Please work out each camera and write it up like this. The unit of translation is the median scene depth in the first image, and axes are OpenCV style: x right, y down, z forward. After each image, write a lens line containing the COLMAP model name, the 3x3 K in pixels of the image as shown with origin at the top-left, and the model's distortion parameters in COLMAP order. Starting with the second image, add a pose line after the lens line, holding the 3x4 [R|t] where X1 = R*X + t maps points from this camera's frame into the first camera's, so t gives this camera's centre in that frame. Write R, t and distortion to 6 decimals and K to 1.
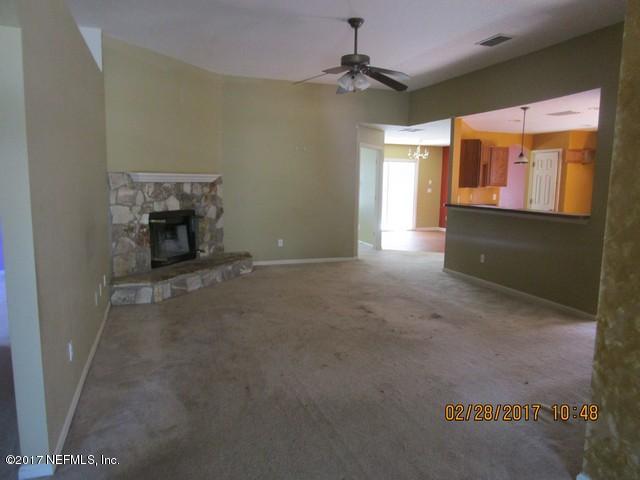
lens RADIAL K [[454.4, 0, 320.0], [0, 454.4, 240.0], [0, 0, 1]] dist [-0.023539, -0.000024]
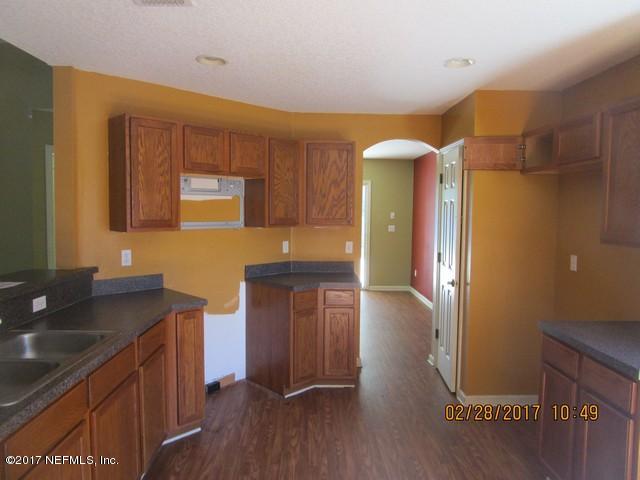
lens RADIAL K [[454.4, 0, 320.0], [0, 454.4, 240.0], [0, 0, 1]] dist [-0.023539, -0.000024]
pose [[0.948020, 0.018452, -0.317676, 0.659160], [-0.040199, 0.997264, -0.062036, -0.091835], [0.315662, 0.071581, 0.946168, 0.687452]]
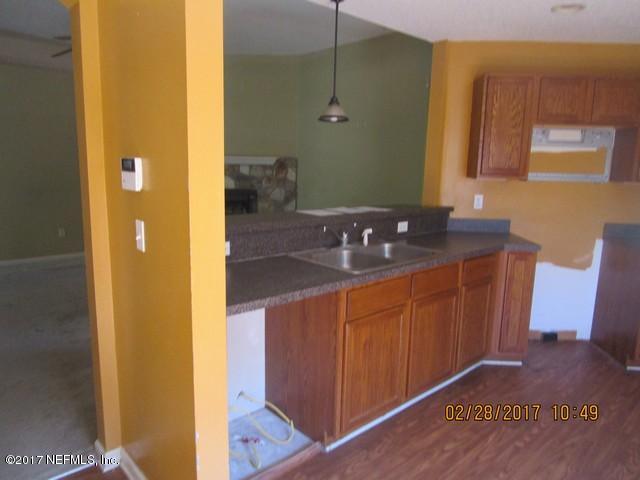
lens RADIAL K [[454.4, 0, 320.0], [0, 454.4, 240.0], [0, 0, 1]] dist [-0.023539, -0.000024]
pose [[0.388563, 0.149199, -0.909263, 0.748505], [-0.140117, 0.984895, 0.101733, -0.077831], [0.910706, 0.087873, 0.403599, 0.681240]]
